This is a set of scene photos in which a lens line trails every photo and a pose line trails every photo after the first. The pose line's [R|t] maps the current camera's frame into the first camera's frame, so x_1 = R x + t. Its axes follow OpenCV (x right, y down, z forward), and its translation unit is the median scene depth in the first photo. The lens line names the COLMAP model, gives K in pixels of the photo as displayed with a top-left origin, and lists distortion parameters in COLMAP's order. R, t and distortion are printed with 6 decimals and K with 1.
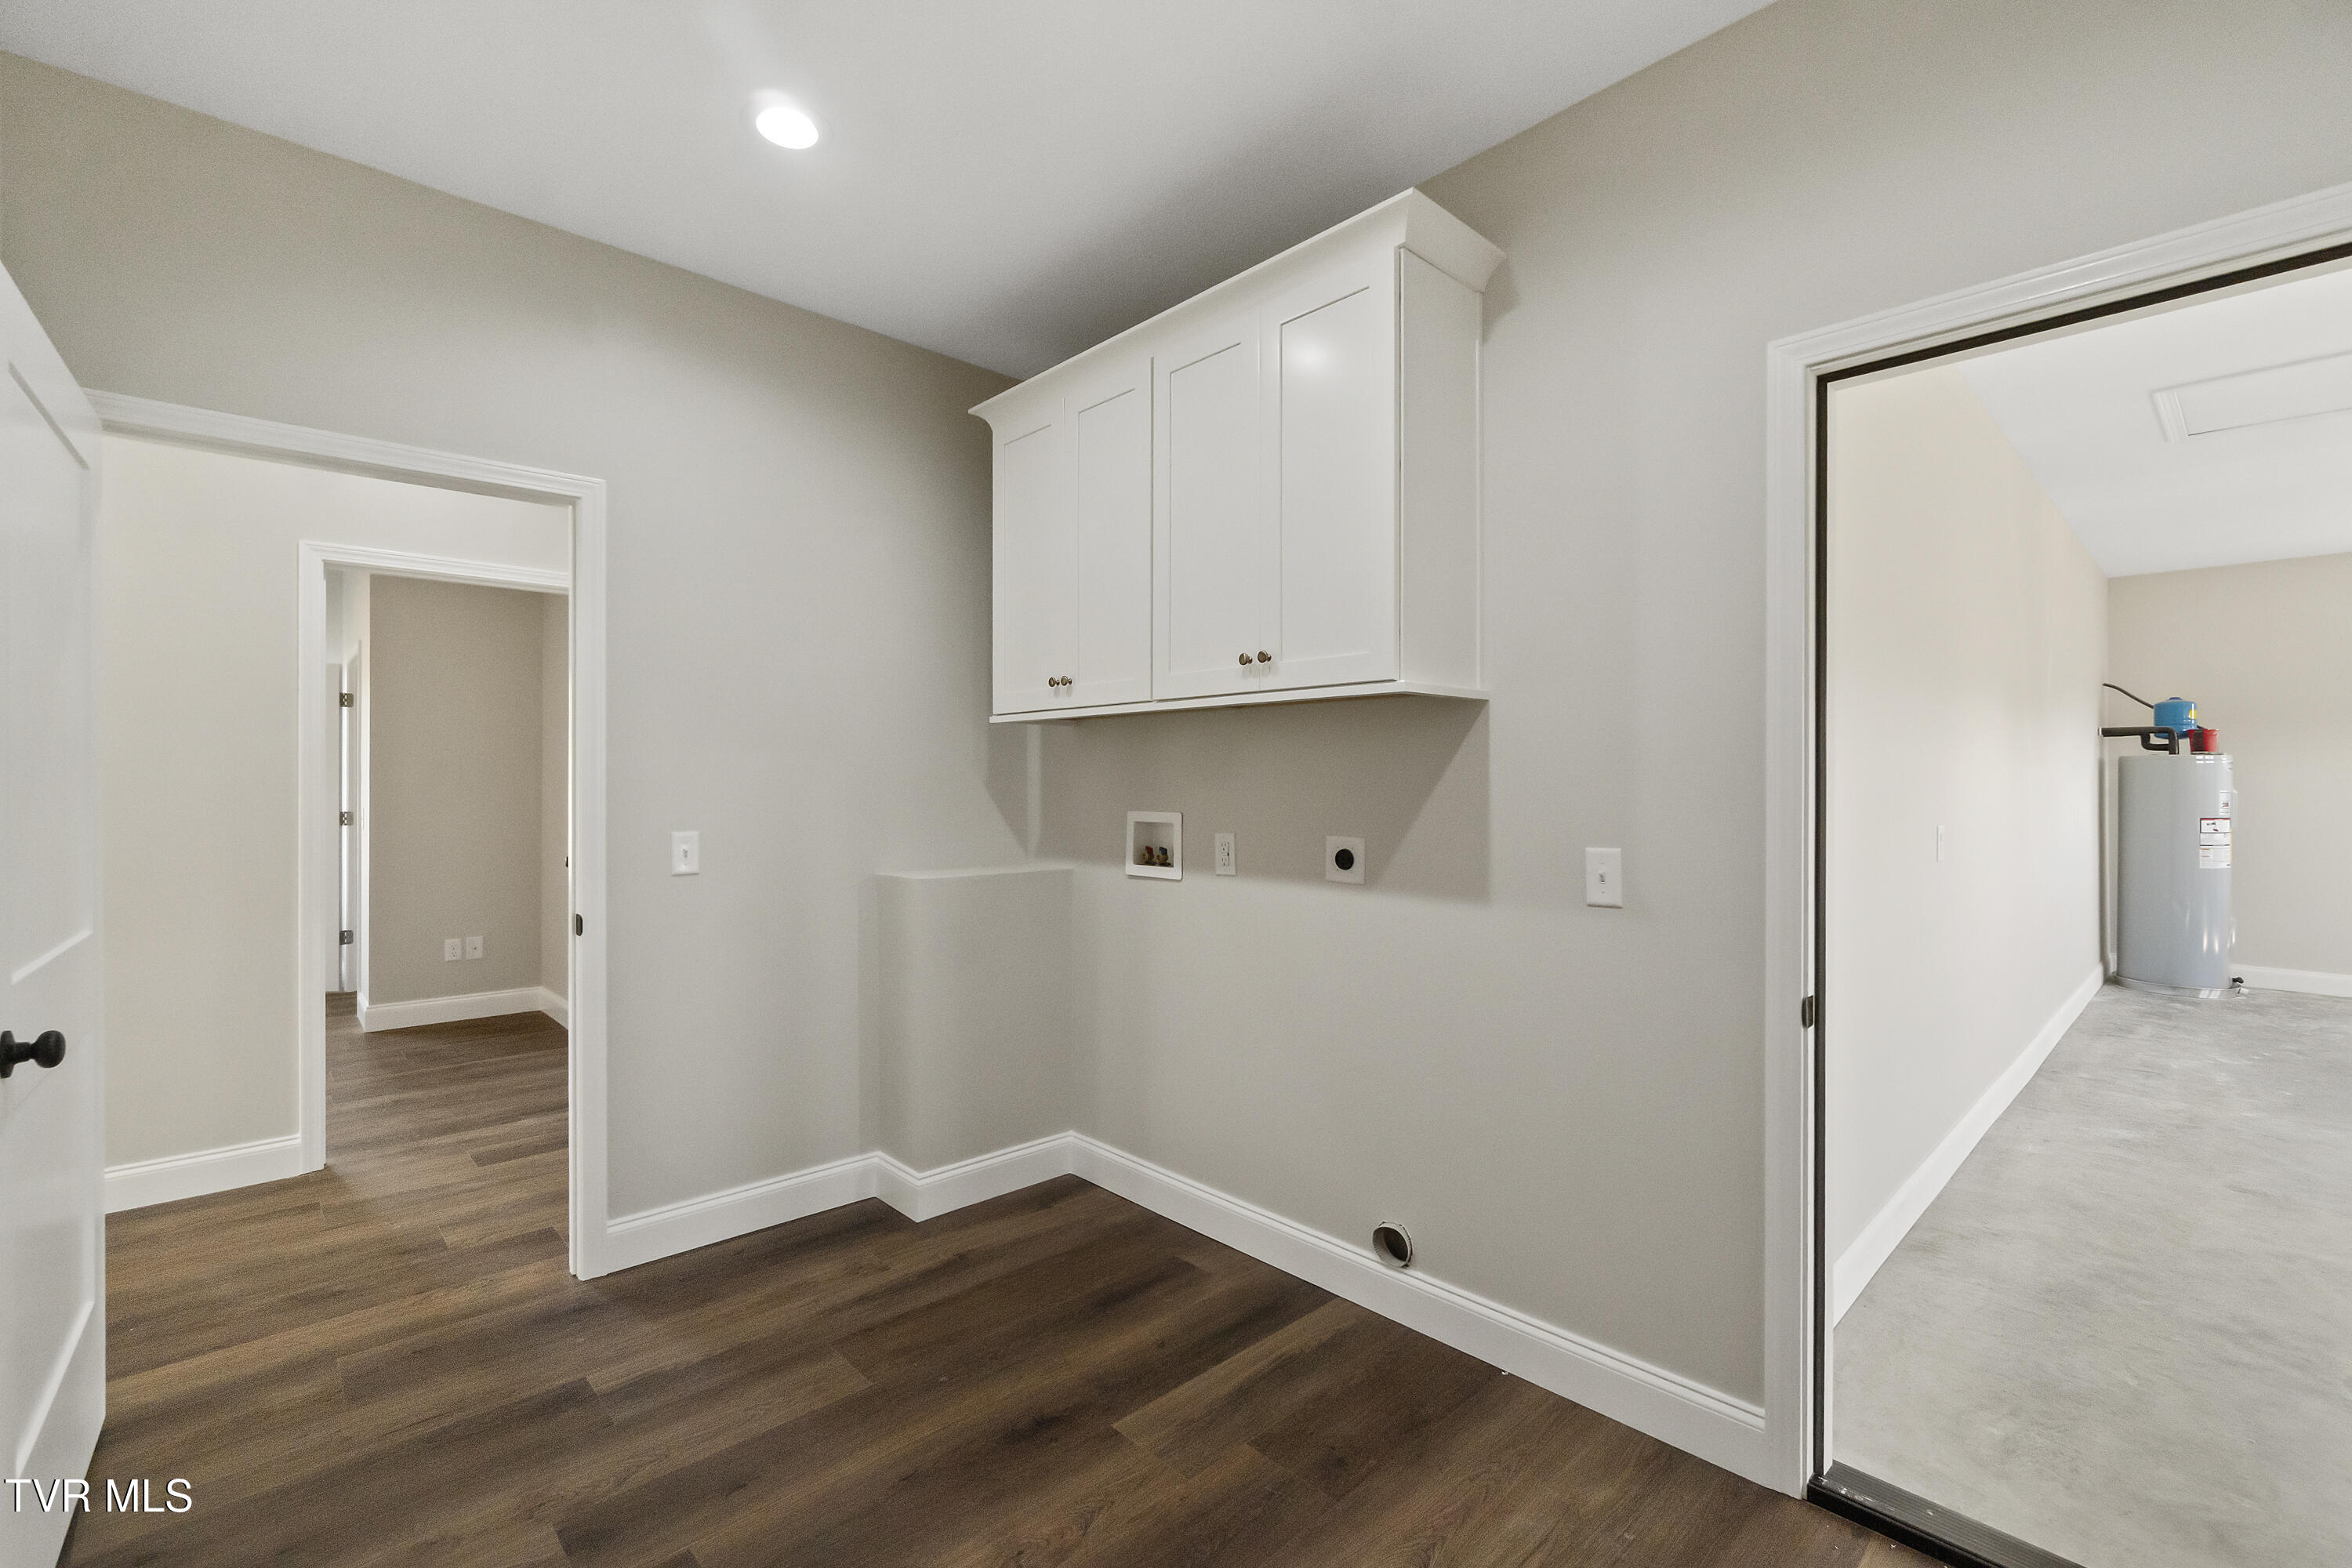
lens RADIAL K [[1016.3, 0, 1157.5], [0, 1016.3, 778.8], [0, 0, 1]] dist [-0.001811, -0.000026]
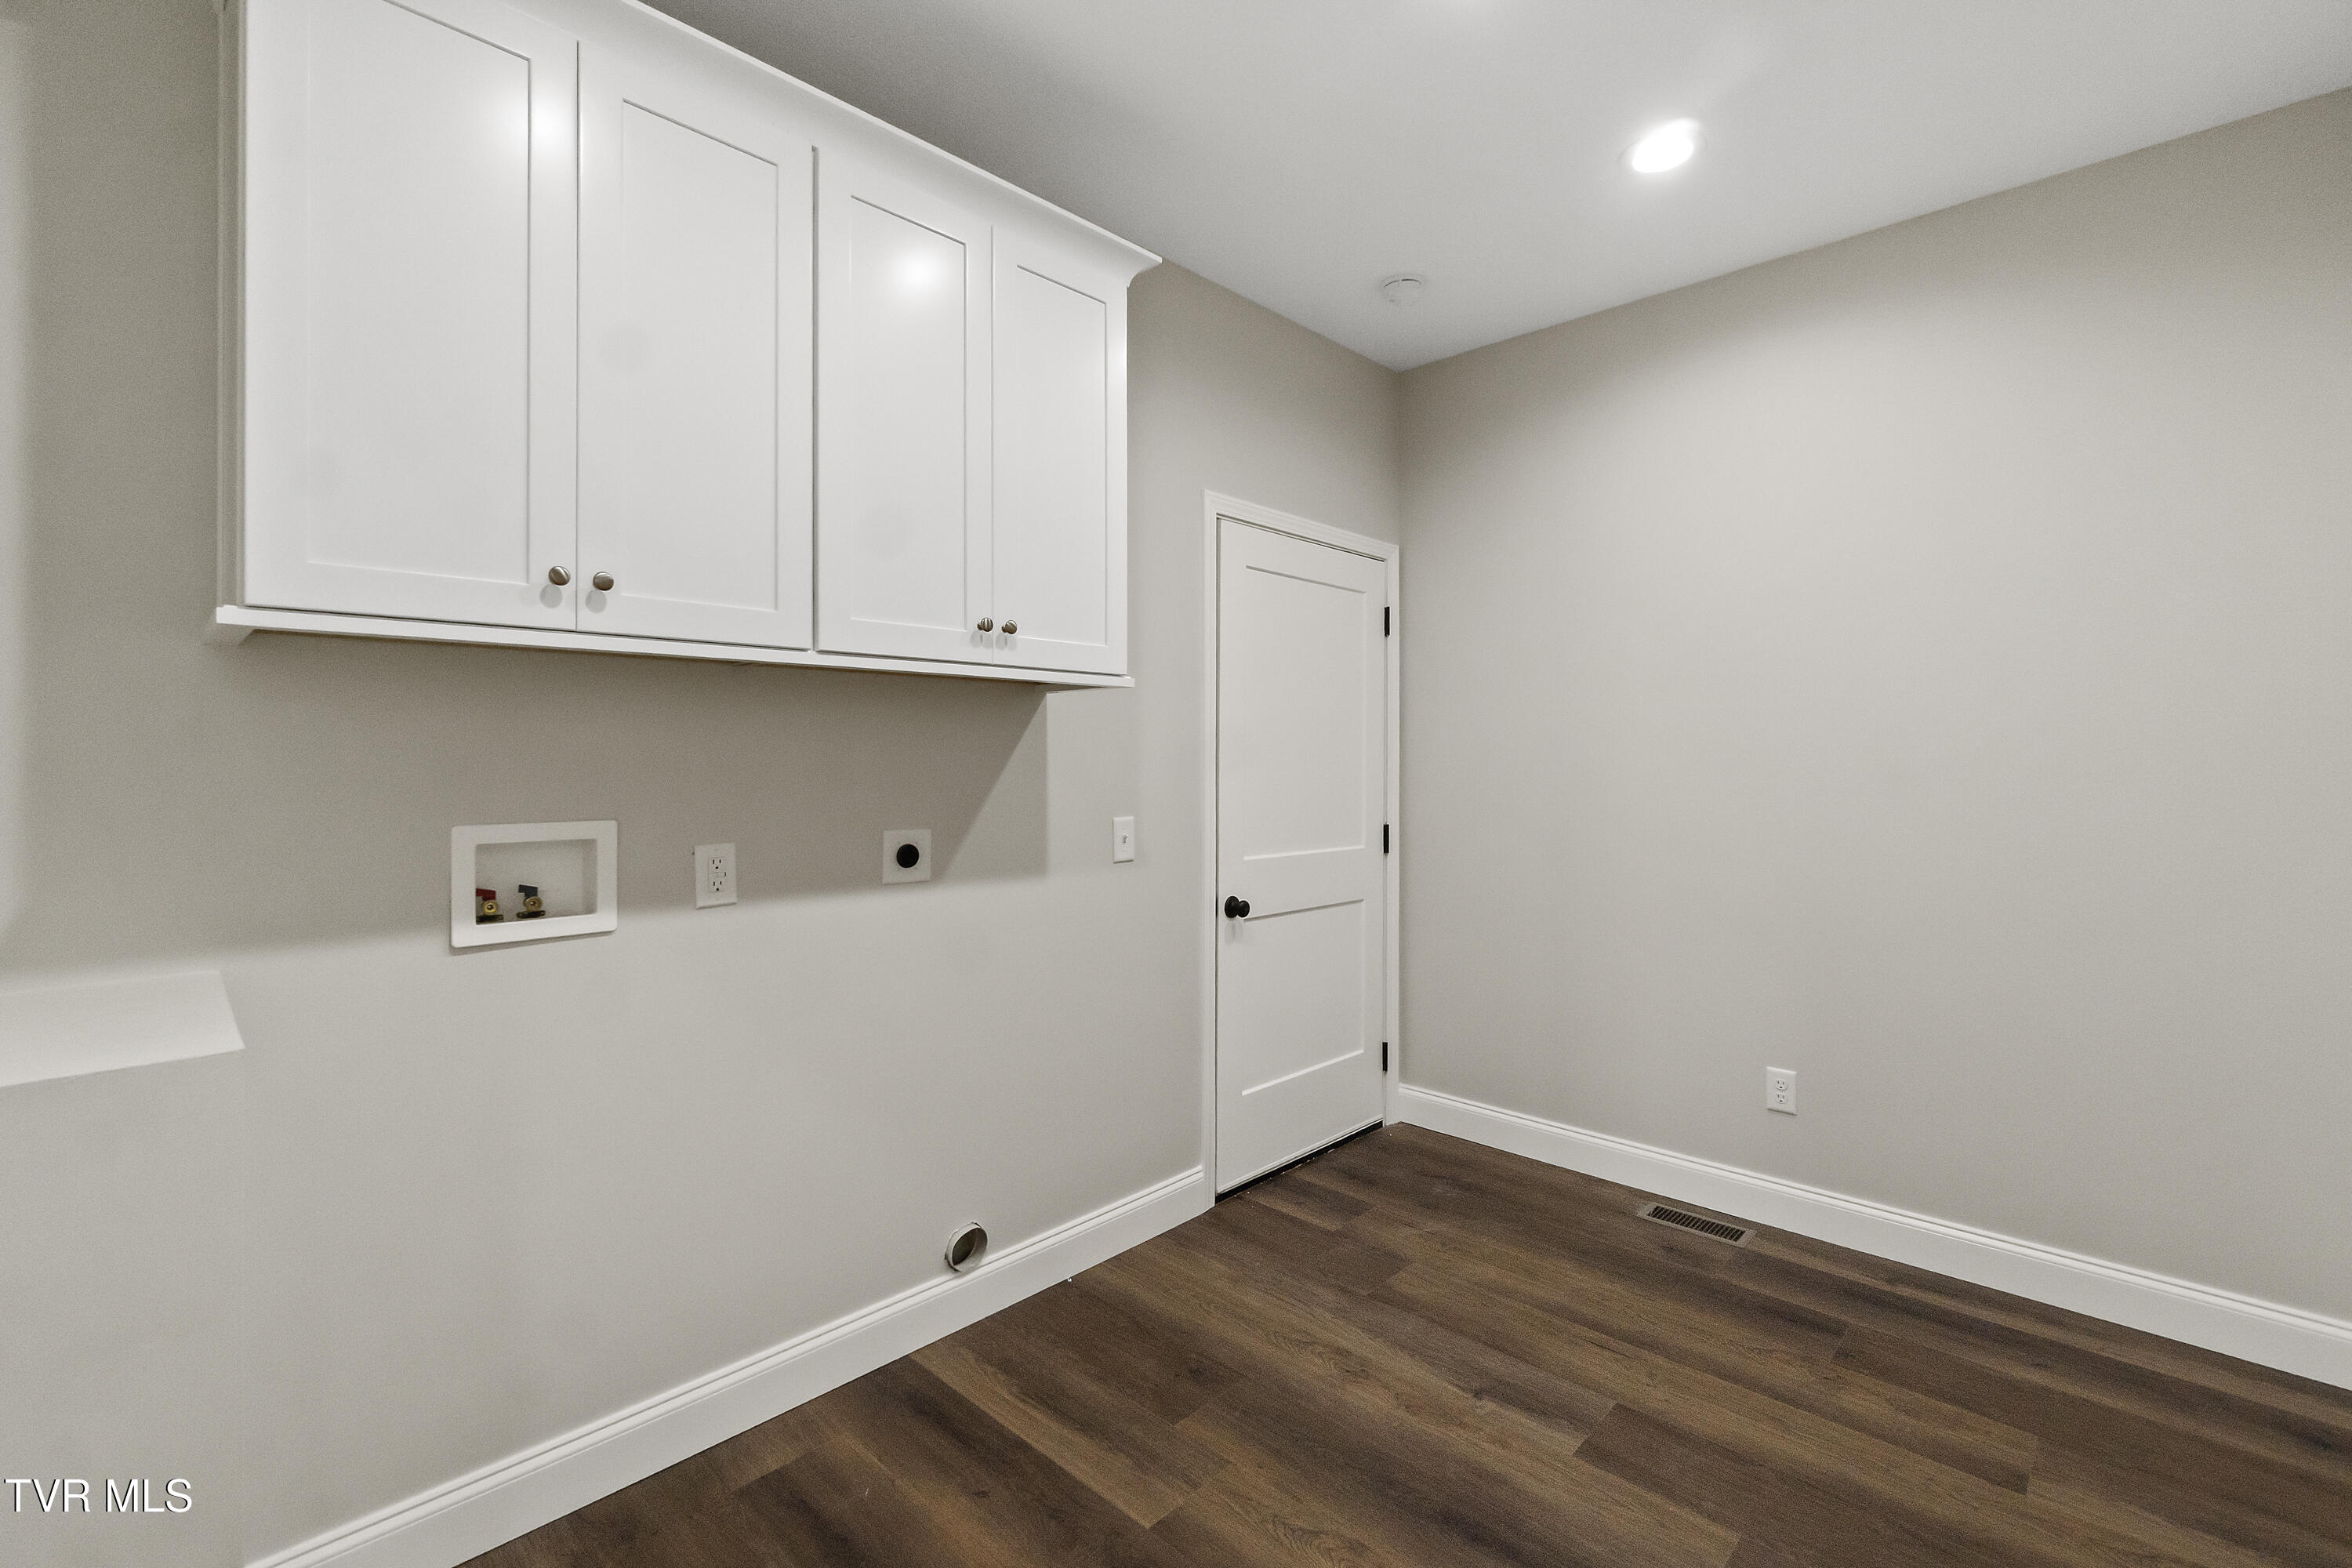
lens RADIAL K [[1040.3, 0, 1179.3], [0, 1040.3, 751.7], [0, 0, 1]] dist [-0.000361, 0.000068]
pose [[-0.052596, 0.008715, 0.998578, -0.760429], [0.001736, 0.999961, -0.008636, -0.003051], [-0.998614, 0.001279, -0.052610, 0.841773]]
